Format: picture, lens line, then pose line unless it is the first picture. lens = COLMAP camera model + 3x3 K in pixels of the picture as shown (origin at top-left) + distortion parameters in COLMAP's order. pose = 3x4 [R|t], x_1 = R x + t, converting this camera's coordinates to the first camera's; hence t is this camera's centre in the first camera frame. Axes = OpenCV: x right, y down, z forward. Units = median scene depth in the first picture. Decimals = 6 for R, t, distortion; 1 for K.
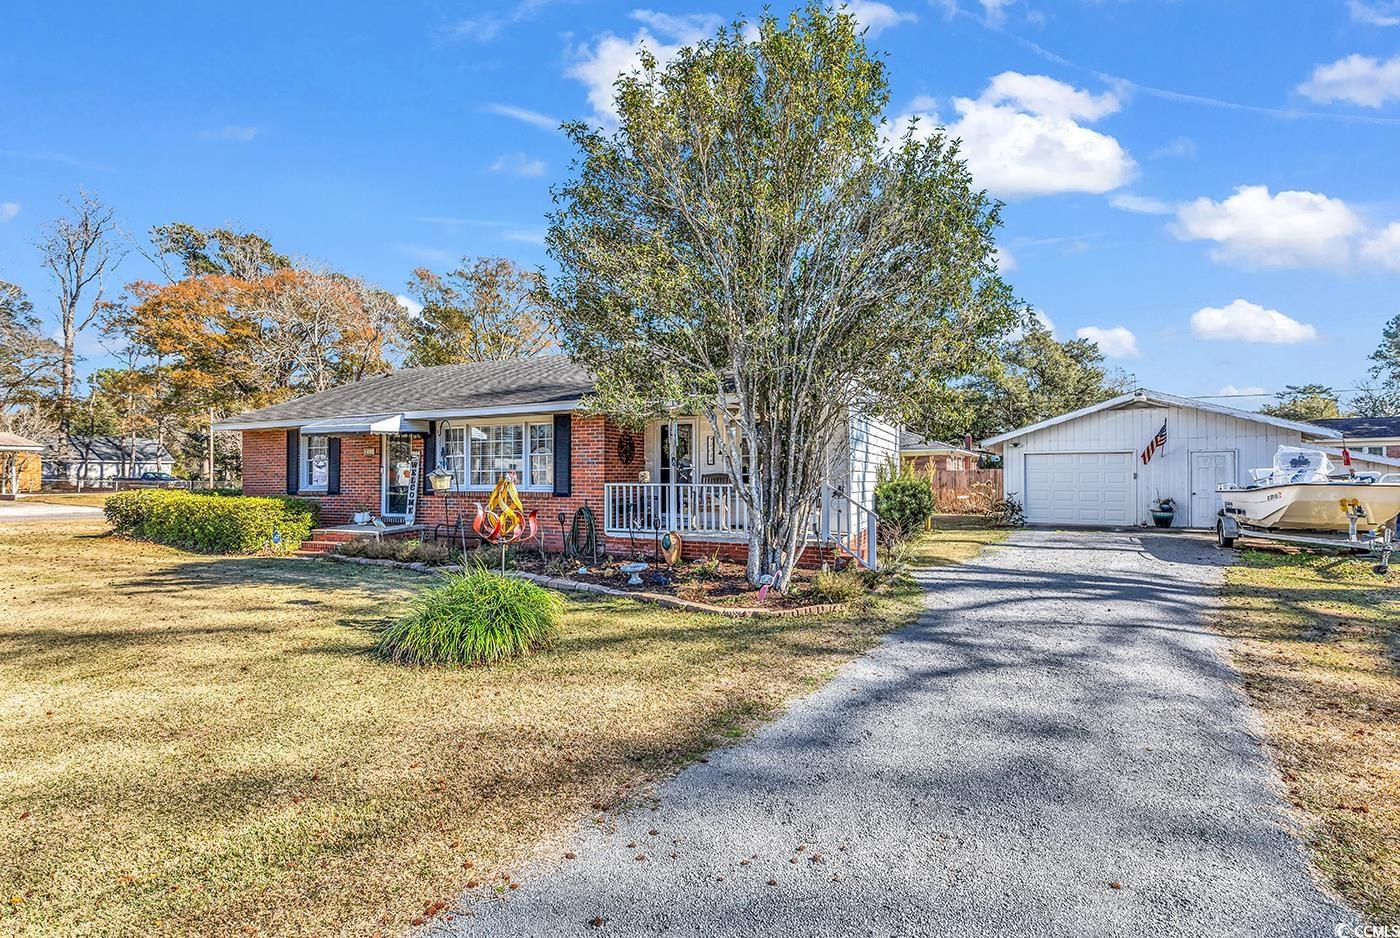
lens RADIAL K [[642.3, 0, 711.4], [0, 642.3, 469.6], [0, 0, 1]] dist [-0.000954, -0.000034]
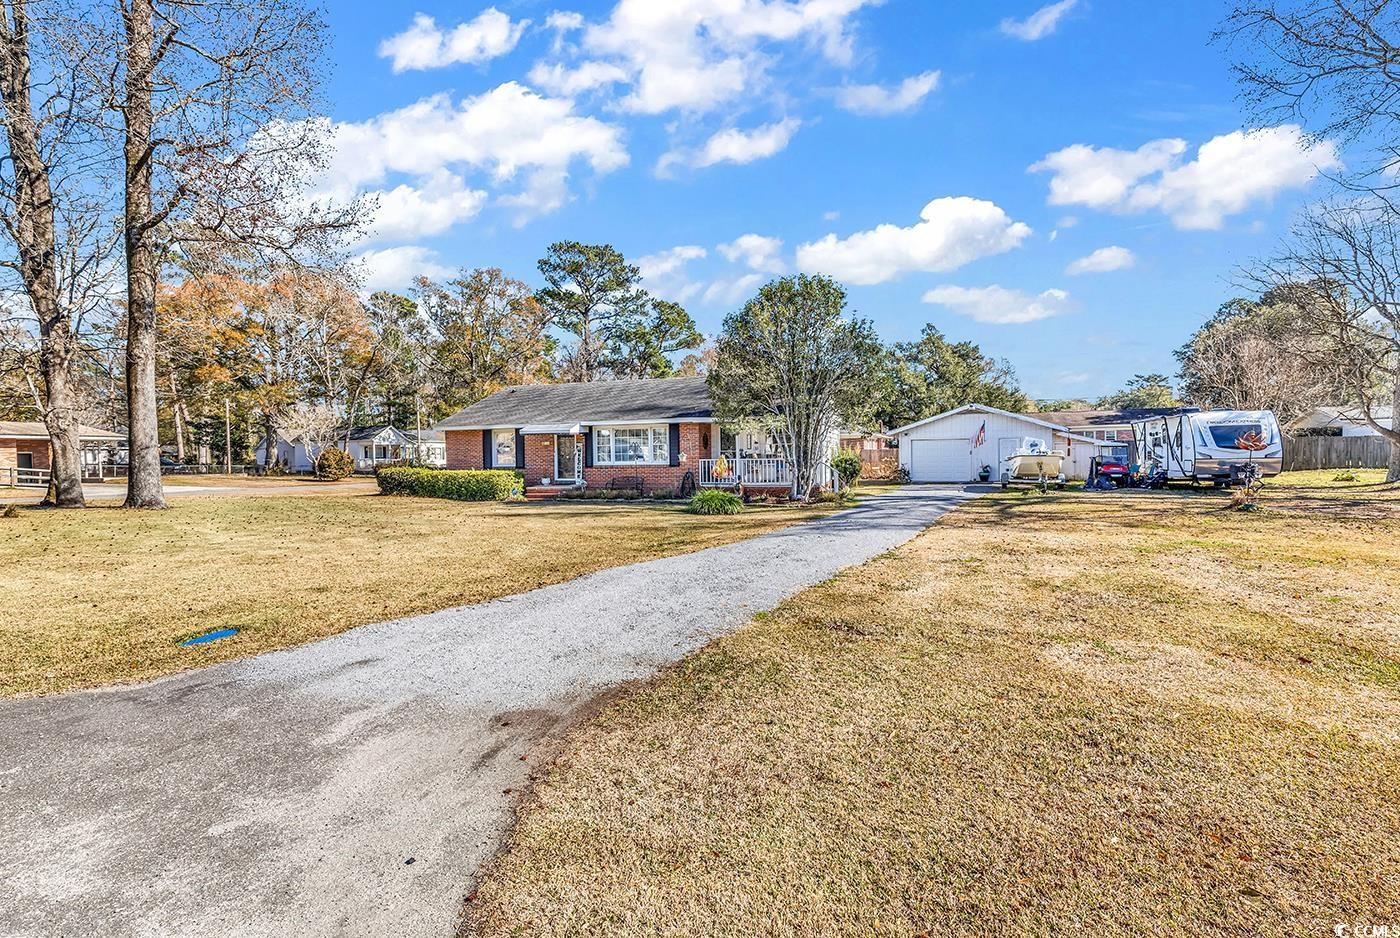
lens RADIAL K [[642.3, 0, 711.4], [0, 642.3, 469.6], [0, 0, 1]] dist [-0.000954, -0.000034]
pose [[0.992363, -0.014592, 0.122488, -0.322686], [0.010549, 0.999380, 0.033586, -0.011748], [-0.122903, -0.032037, 0.991902, -0.824290]]
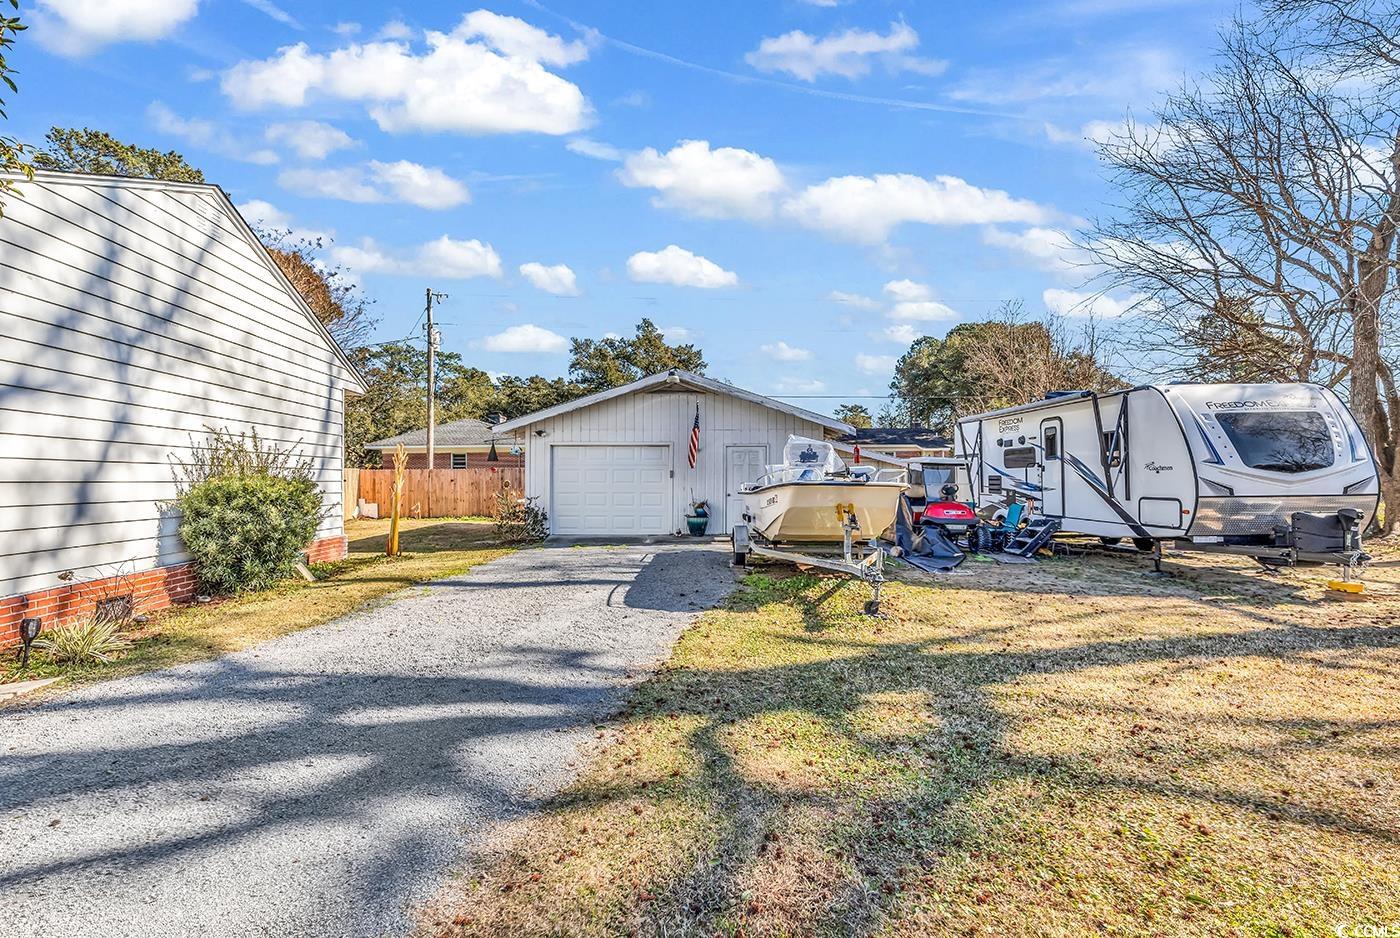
lens RADIAL K [[642.3, 0, 711.4], [0, 642.3, 469.6], [0, 0, 1]] dist [-0.000954, -0.000034]
pose [[0.864413, 0.006462, 0.502742, 0.371088], [-0.006187, 0.999978, -0.002216, 0.007039], [-0.502745, -0.001195, 0.864434, 0.333250]]
